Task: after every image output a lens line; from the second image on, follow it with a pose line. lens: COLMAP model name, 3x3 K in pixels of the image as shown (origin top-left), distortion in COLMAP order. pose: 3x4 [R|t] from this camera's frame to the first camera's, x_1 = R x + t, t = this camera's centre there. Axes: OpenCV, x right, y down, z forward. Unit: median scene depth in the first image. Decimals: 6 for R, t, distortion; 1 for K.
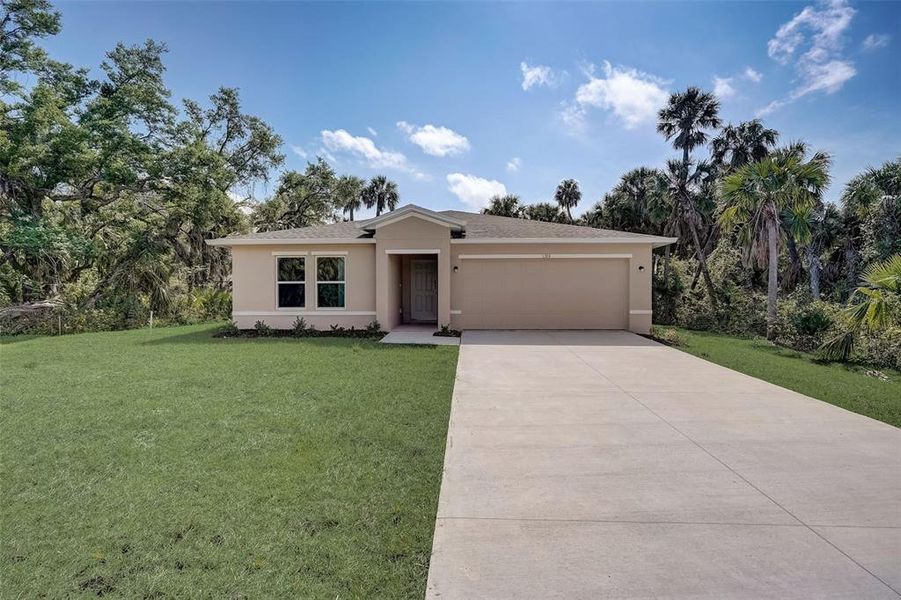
lens RADIAL K [[418.2, 0, 460.3], [0, 418.2, 296.9], [0, 0, 1]] dist [-0.001424, 0.000493]
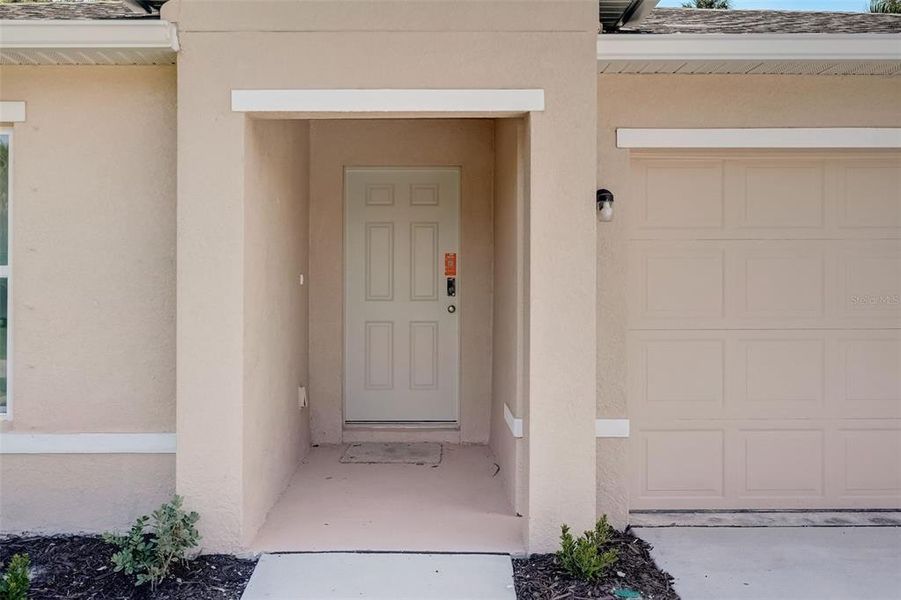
lens RADIAL K [[882.7, 0, 450.5], [0, 882.7, 300.0], [0, 0, 1]] dist [0.008802, -0.017688]
pose [[0.998614, -0.000853, 0.052621, -0.055251], [-0.000474, 0.999682, 0.025200, -0.017423], [-0.052625, -0.025190, 0.998297, 0.322583]]
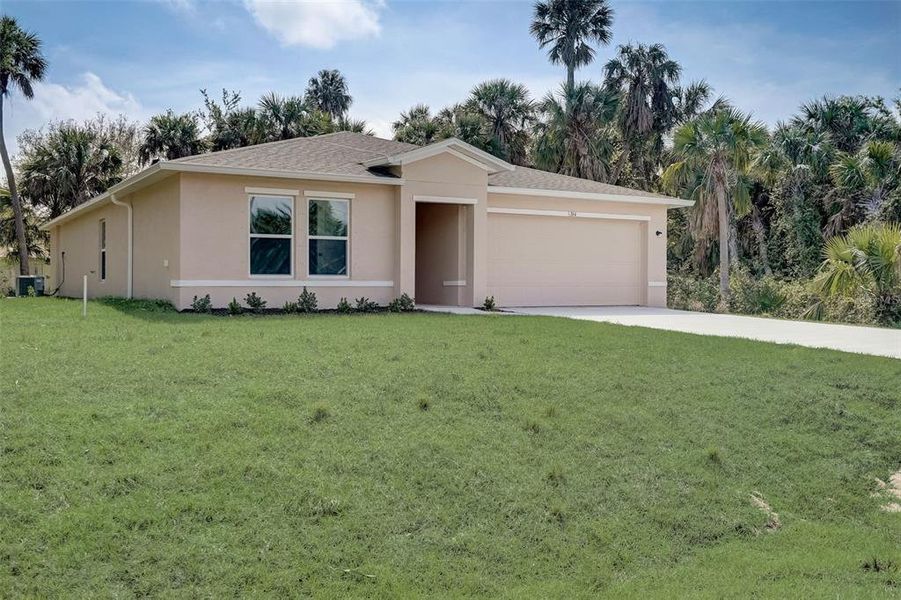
lens RADIAL K [[882.7, 0, 450.5], [0, 882.7, 300.0], [0, 0, 1]] dist [0.008802, -0.017688]
pose [[0.843825, -0.005416, 0.536592, -0.488584], [0.000150, 0.999951, 0.009858, 0.027660], [-0.536619, -0.008238, 0.843784, -0.167957]]
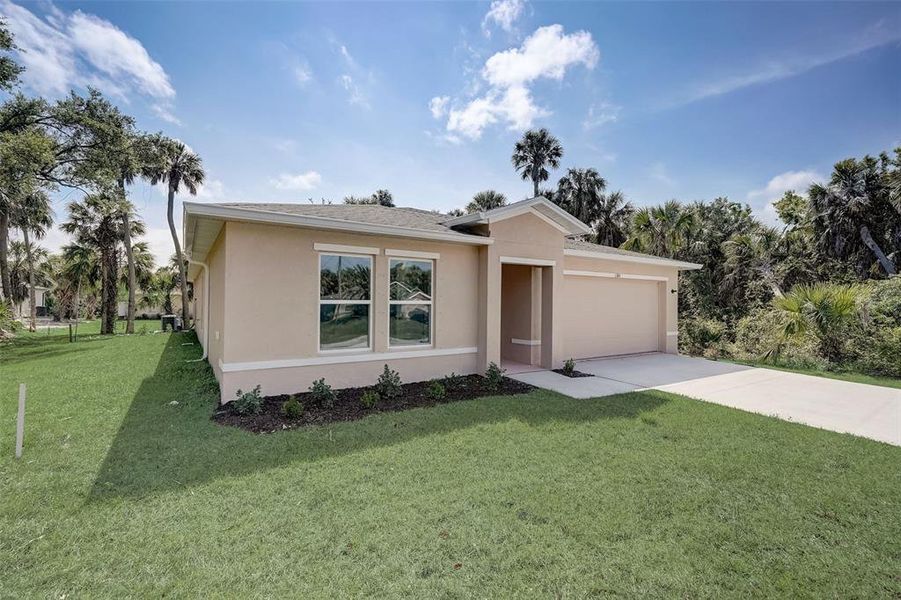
lens RADIAL K [[406.5, 0, 450.5], [0, 406.5, 300.0], [0, 0, 1]] dist [-0.001121, -0.000086]
pose [[0.819631, 0.010901, 0.572789, -0.321567], [-0.002879, 0.999885, -0.014909, -0.016156], [-0.572885, 0.010571, 0.819568, 0.261368]]
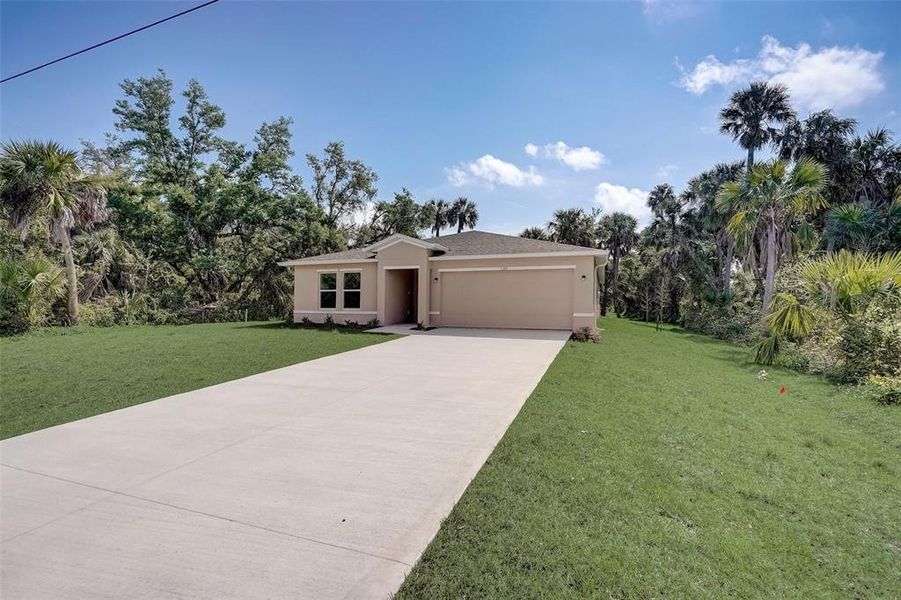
lens RADIAL K [[422.1, 0, 450.5], [0, 422.1, 300.0], [0, 0, 1]] dist [0.000641, 0.000300]
pose [[0.943028, 0.004254, -0.332685, 0.254013], [-0.010952, 0.999773, -0.018260, 0.010415], [0.332532, 0.020864, 0.942861, -0.120164]]
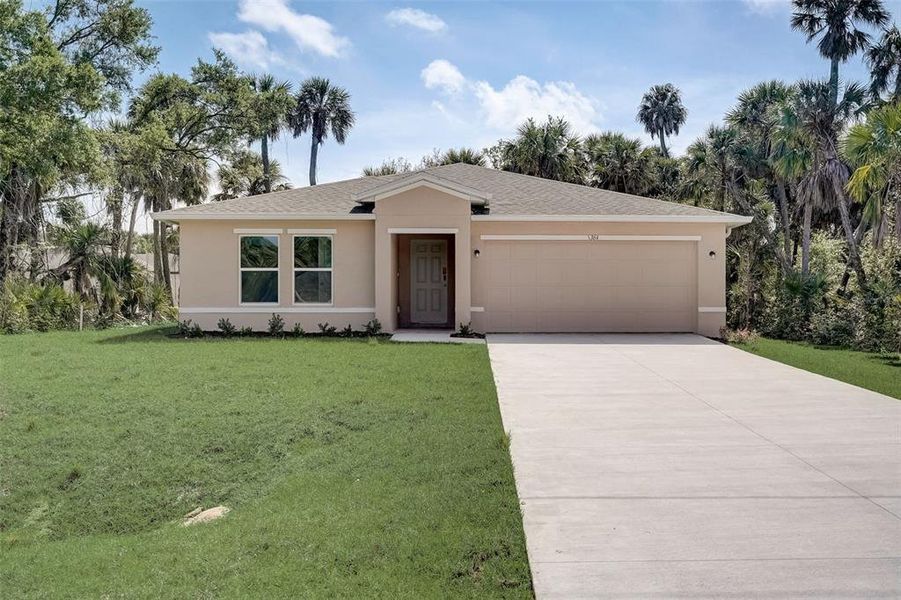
lens RADIAL K [[941.5, 0, 524.4], [0, 941.5, 300.7], [0, 0, 1]] dist [0.000591, -0.006650]
pose [[0.996702, 0.003075, 0.081096, -0.034662], [-0.002409, 0.999963, -0.008317, 0.018713], [-0.081119, 0.008094, 0.996672, -0.397234]]
